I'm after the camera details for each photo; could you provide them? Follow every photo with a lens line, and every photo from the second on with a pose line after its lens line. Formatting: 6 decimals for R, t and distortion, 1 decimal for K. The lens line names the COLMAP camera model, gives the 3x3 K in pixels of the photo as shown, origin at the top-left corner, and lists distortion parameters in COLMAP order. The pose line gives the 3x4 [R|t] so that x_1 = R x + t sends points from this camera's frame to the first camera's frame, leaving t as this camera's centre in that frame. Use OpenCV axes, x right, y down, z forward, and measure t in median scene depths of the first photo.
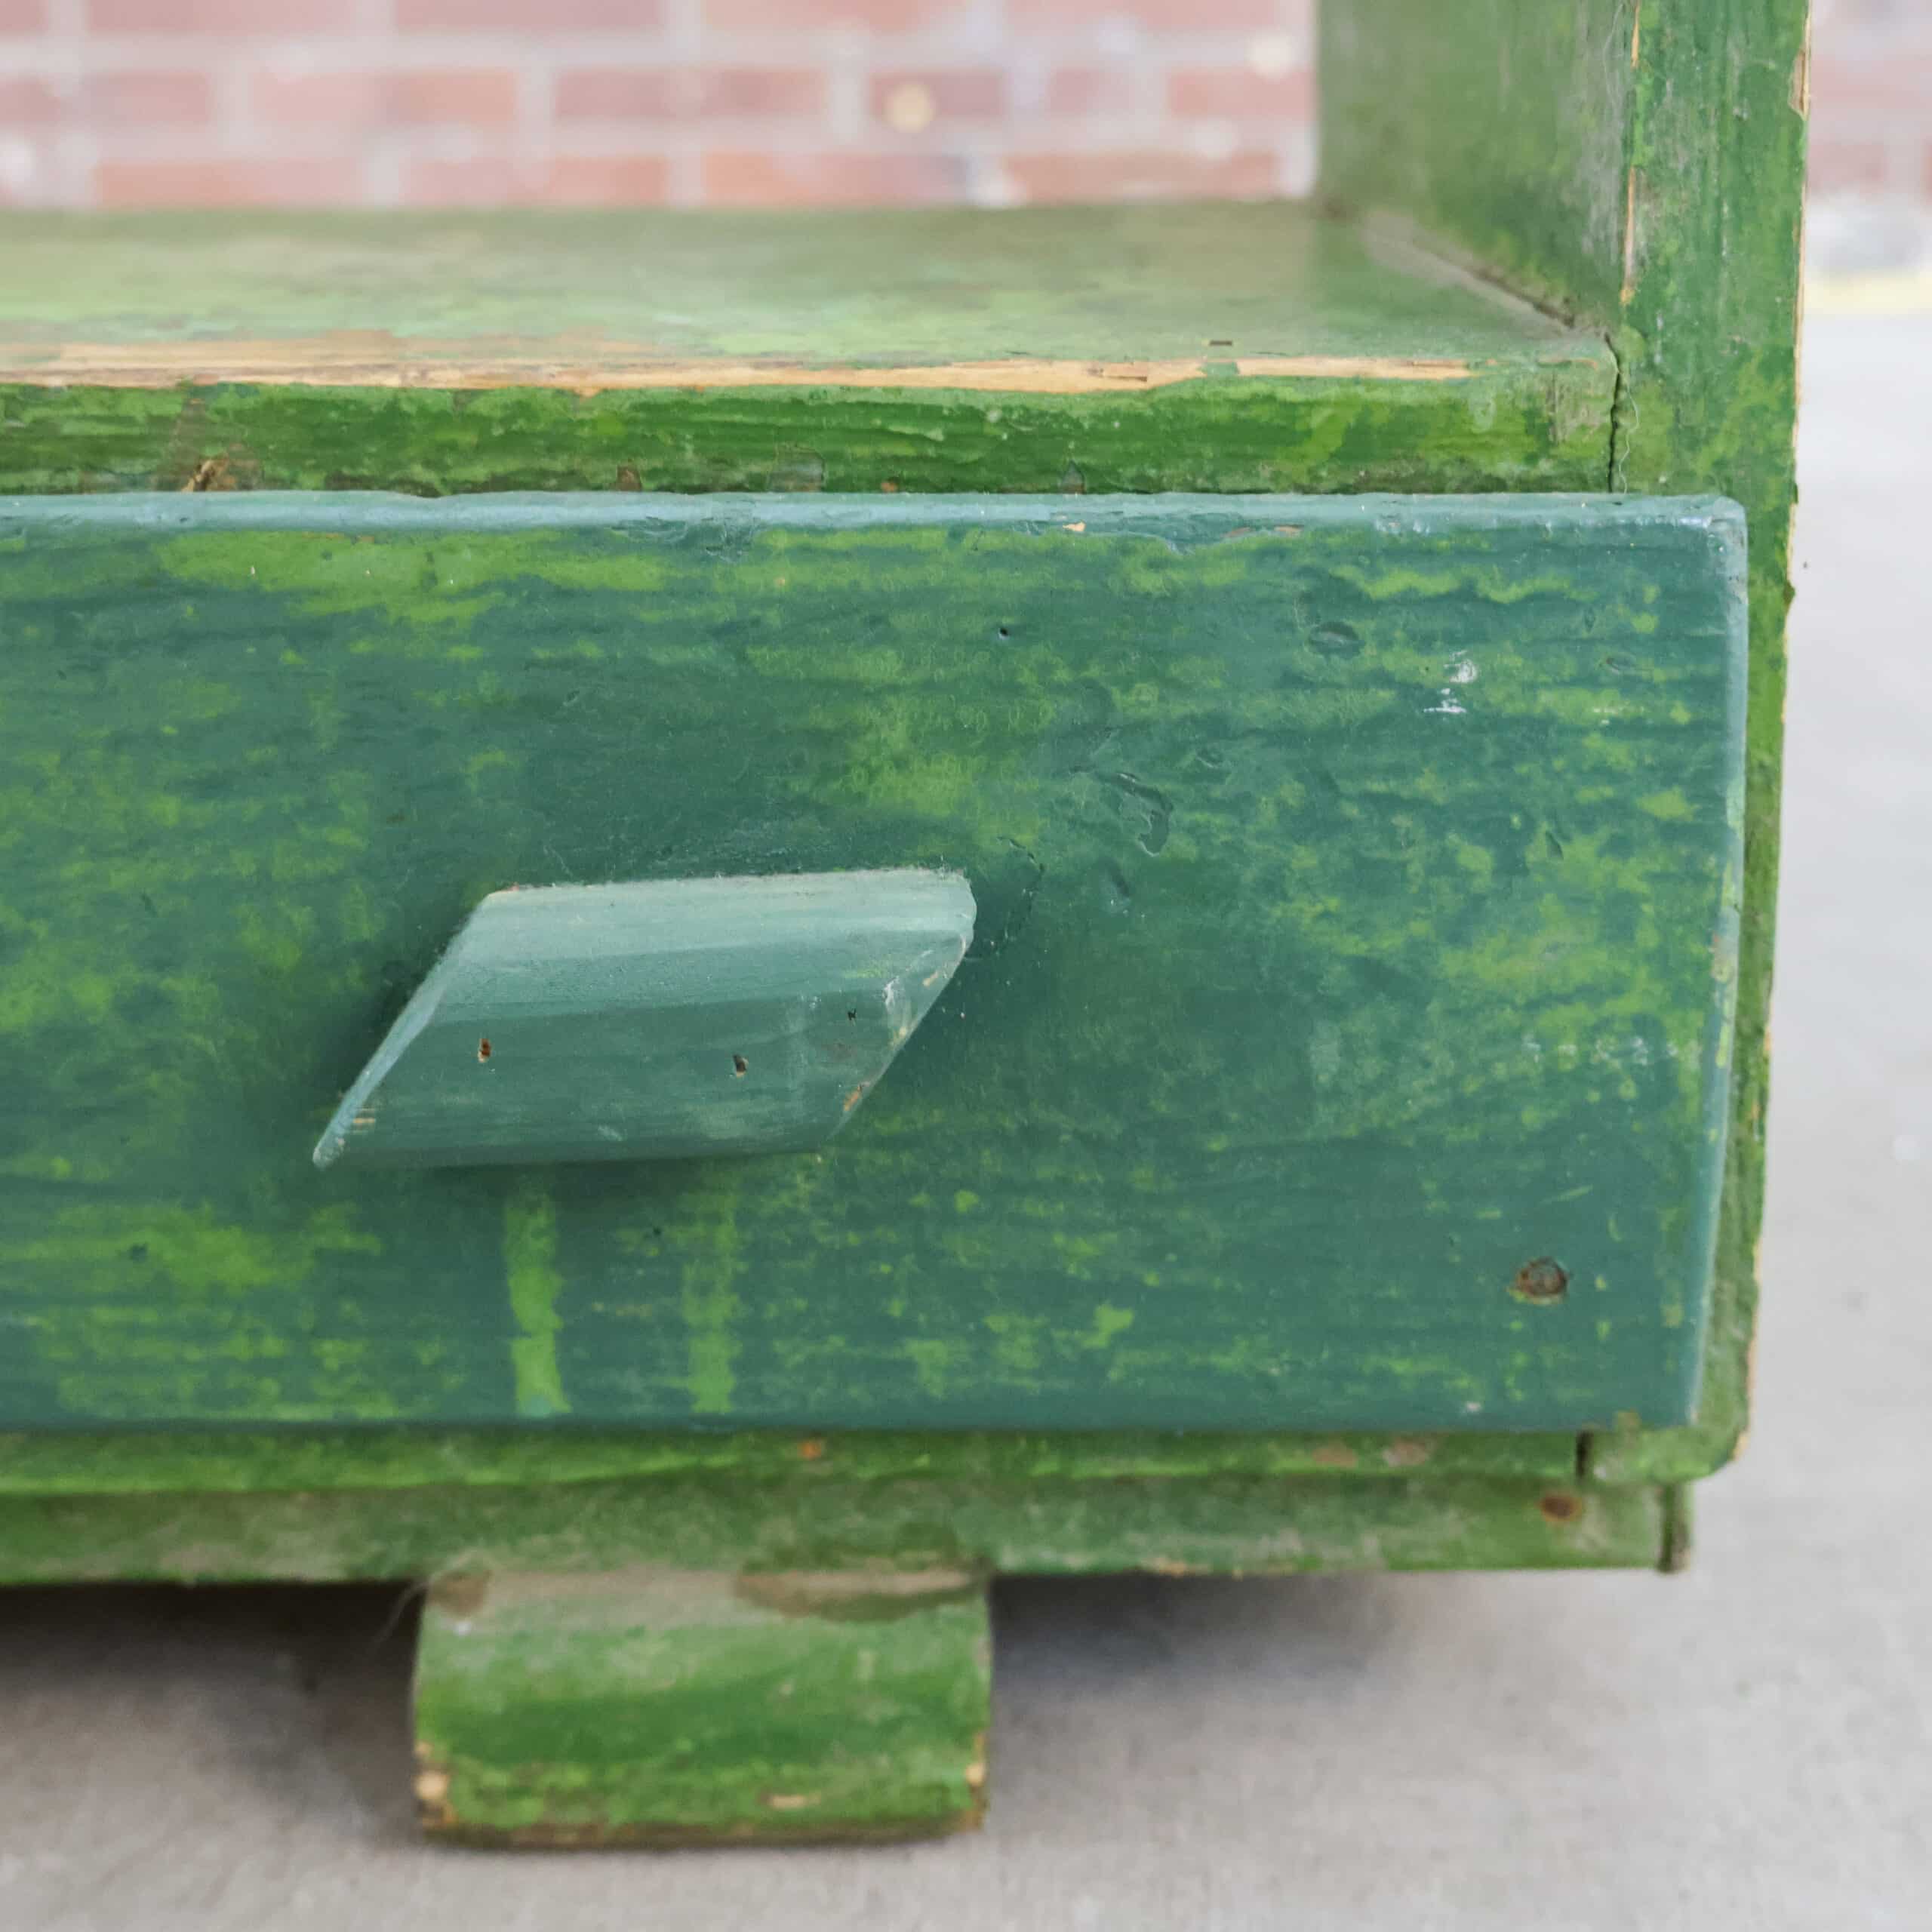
lens RADIAL K [[2598.4, 0, 966.0], [0, 2598.4, 966.0], [0, 0, 1]] dist [-0.004579, 0.046938]
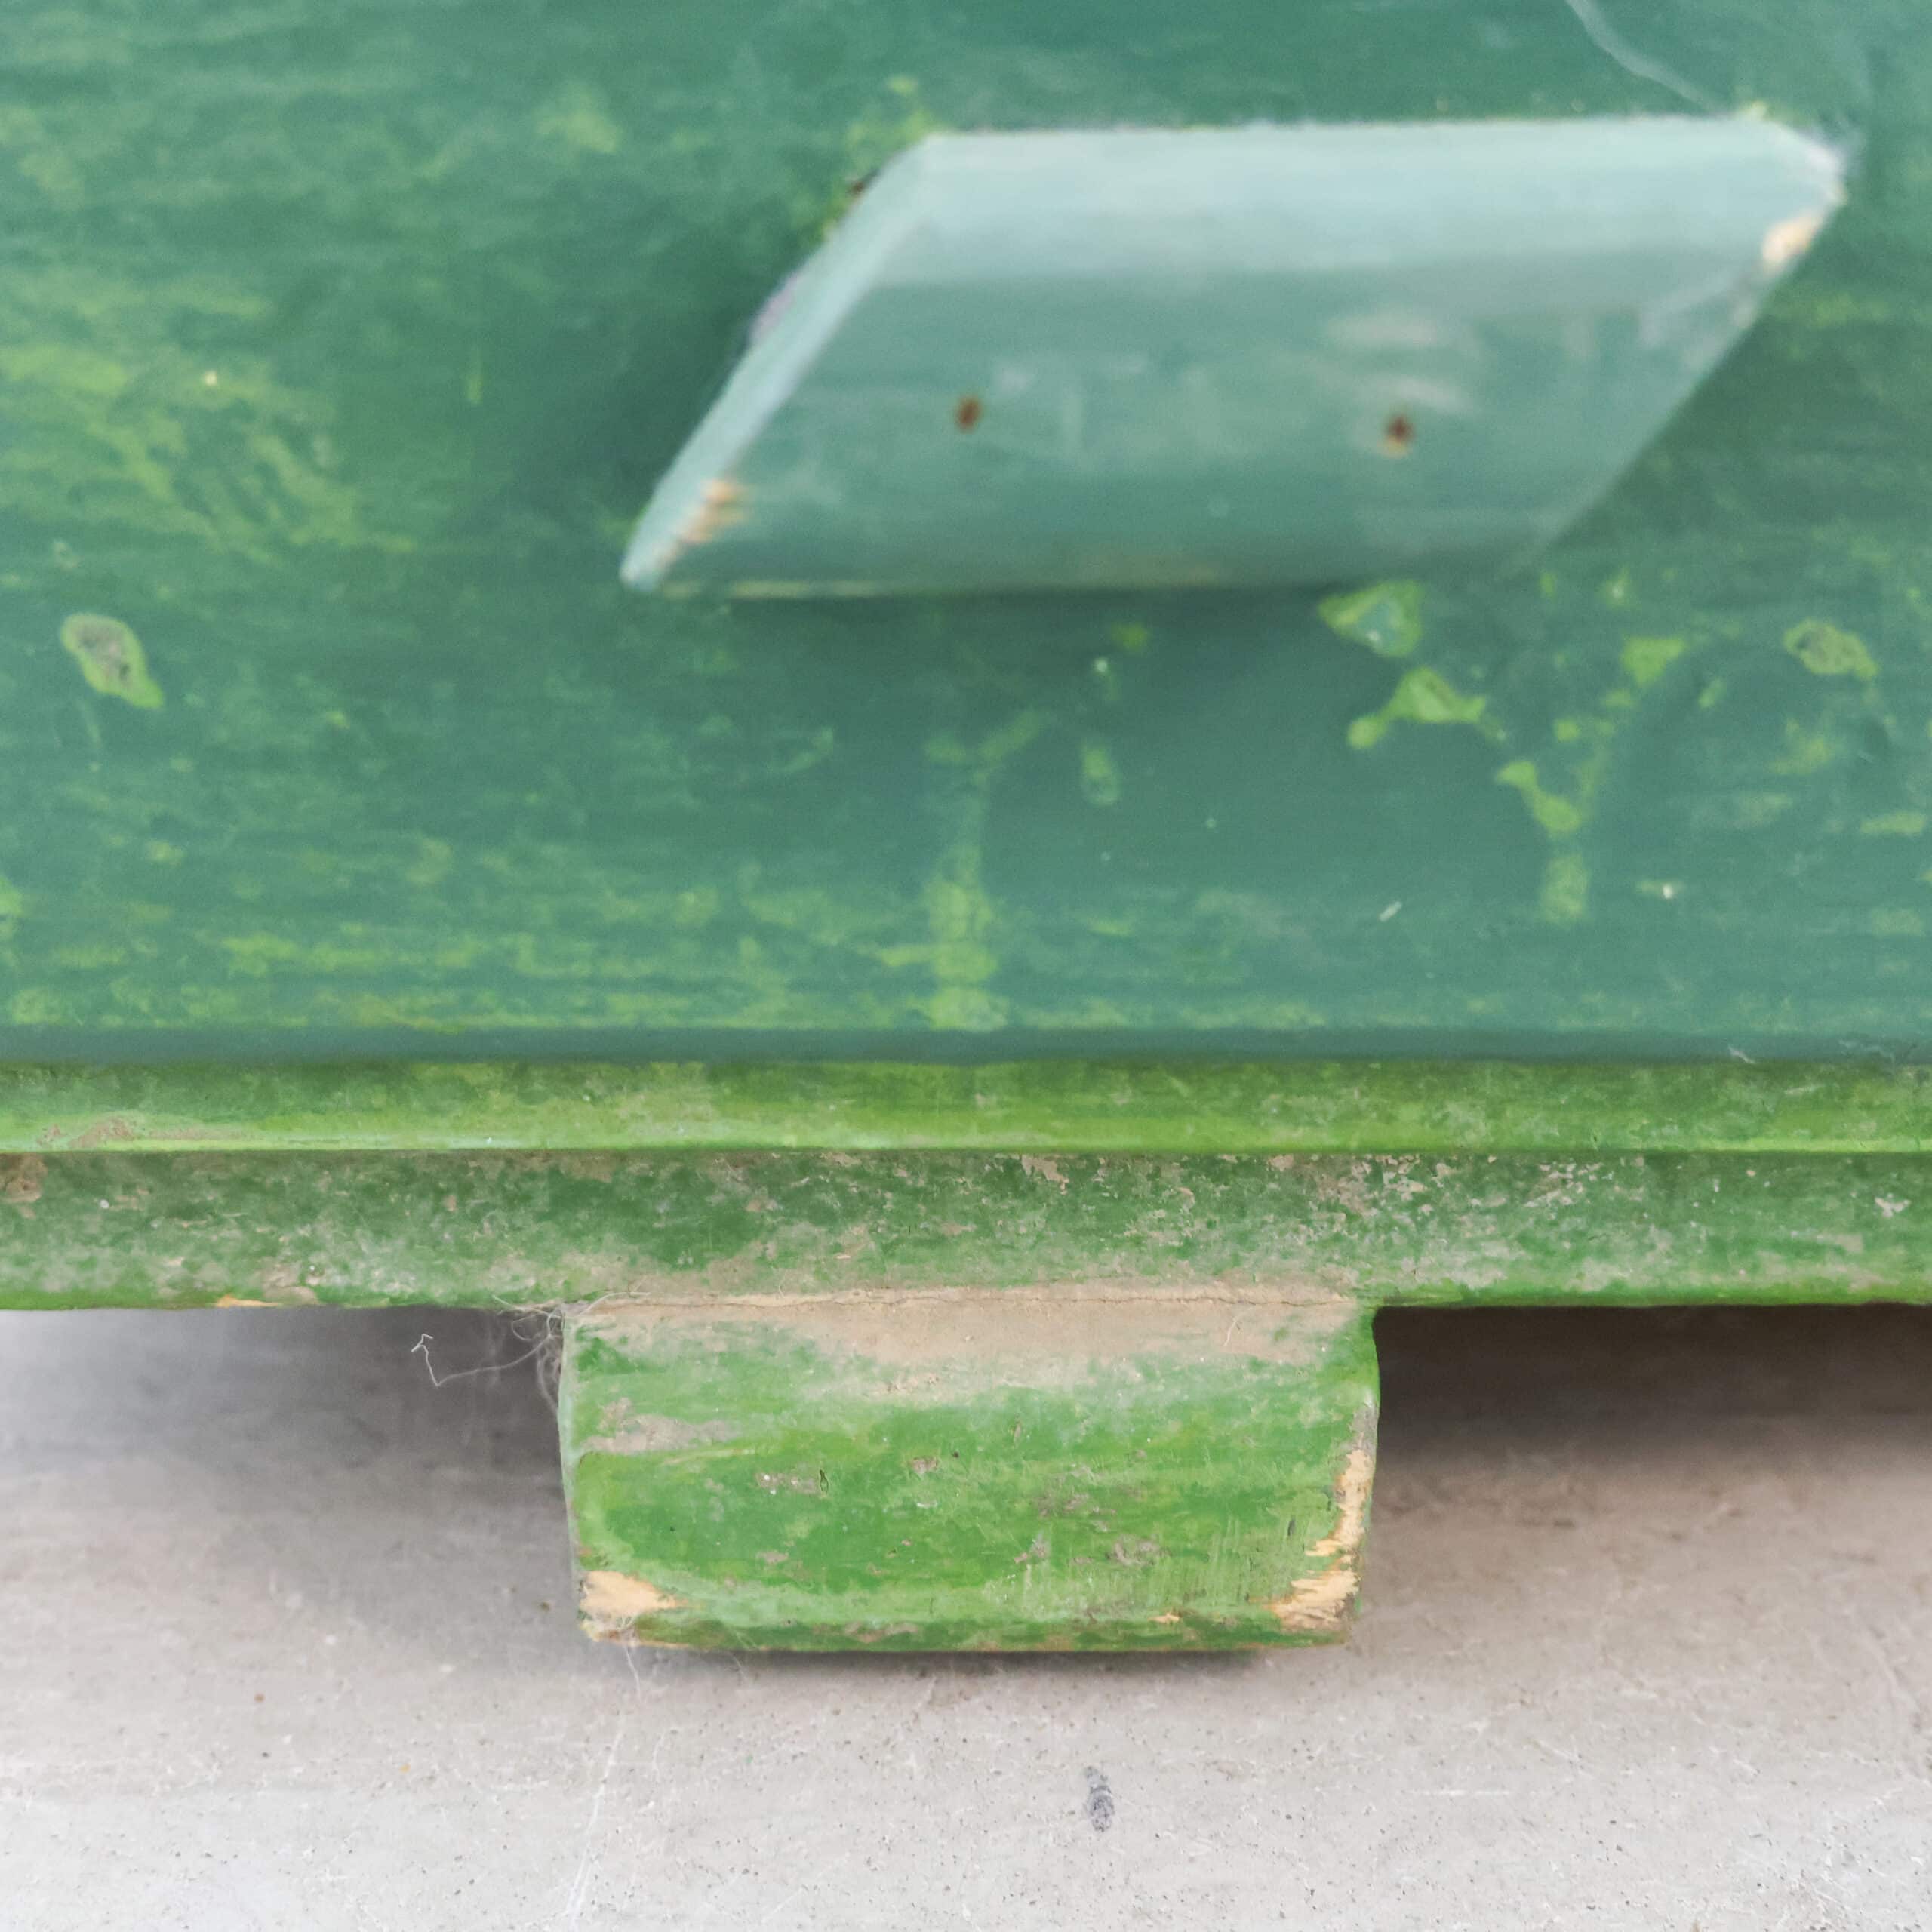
lens RADIAL K [[2598.4, 0, 966.0], [0, 2598.4, 966.0], [0, 0, 1]] dist [-0.004579, 0.046938]
pose [[0.997689, 0.018377, 0.065411, -0.201029], [-0.025081, 0.994345, 0.103189, 0.091583], [-0.063145, -0.104591, 0.992509, 0.393030]]
